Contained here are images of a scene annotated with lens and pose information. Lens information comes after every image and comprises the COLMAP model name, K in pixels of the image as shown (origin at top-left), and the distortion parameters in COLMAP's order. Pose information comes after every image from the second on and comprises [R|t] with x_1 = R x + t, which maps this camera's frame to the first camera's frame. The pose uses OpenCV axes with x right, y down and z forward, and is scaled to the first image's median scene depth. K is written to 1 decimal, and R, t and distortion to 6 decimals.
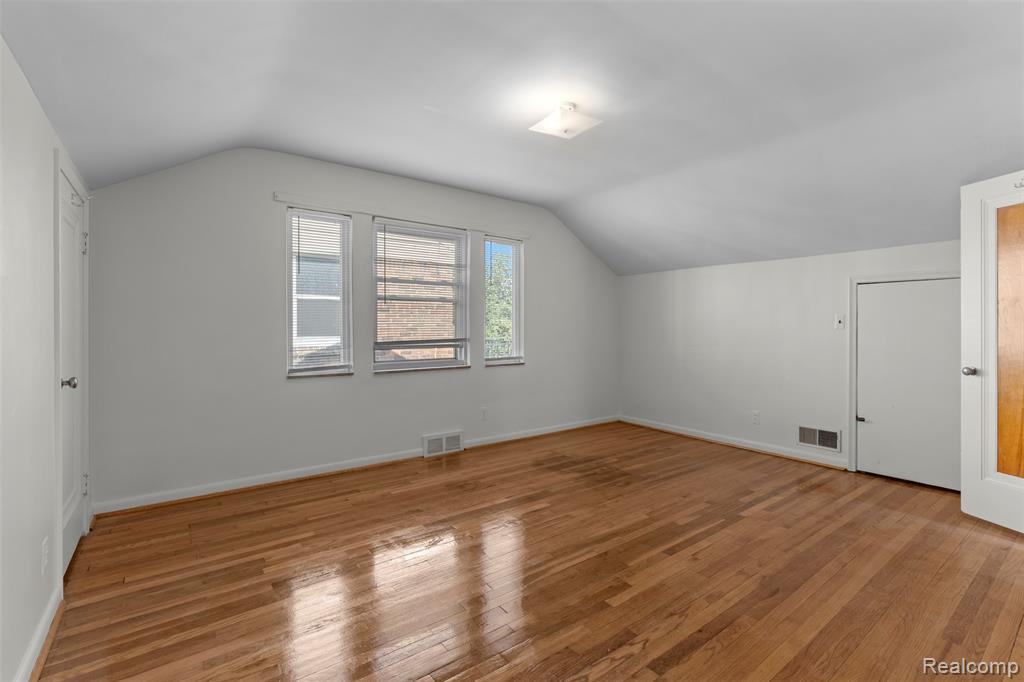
lens RADIAL K [[462.4, 0, 518.2], [0, 462.4, 335.0], [0, 0, 1]] dist [-0.005363, -0.000493]
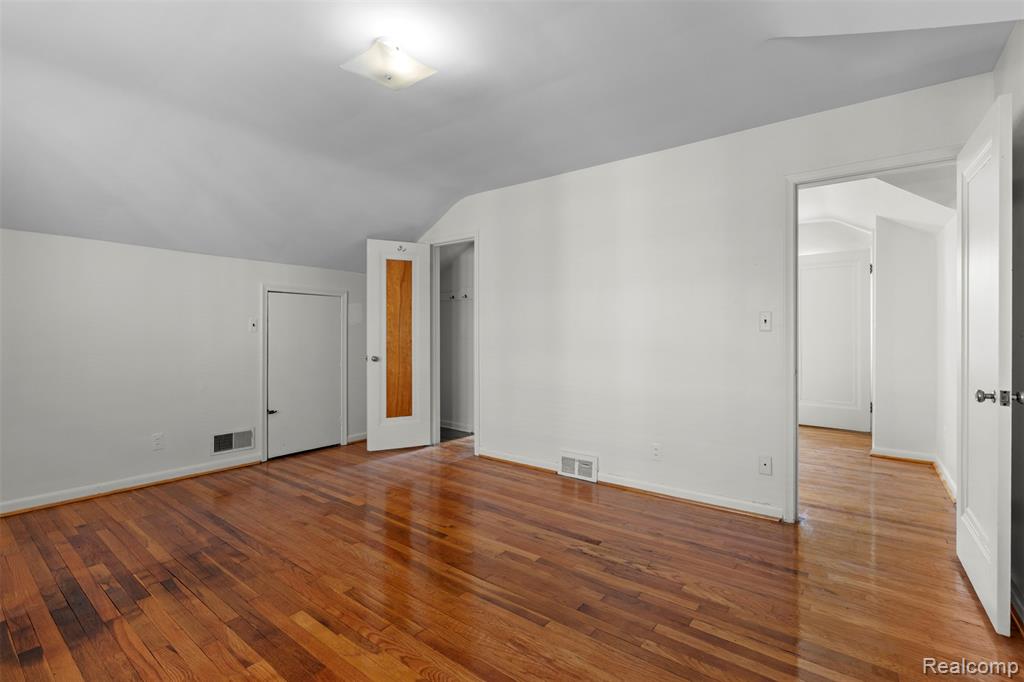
lens RADIAL K [[462.4, 0, 518.1], [0, 462.4, 333.7], [0, 0, 1]] dist [-0.005363, -0.000493]
pose [[-0.267677, -0.005668, 0.963492, -0.578893], [0.012154, 0.999883, 0.009258, -0.013368], [-0.963432, 0.014188, -0.267576, 0.826509]]
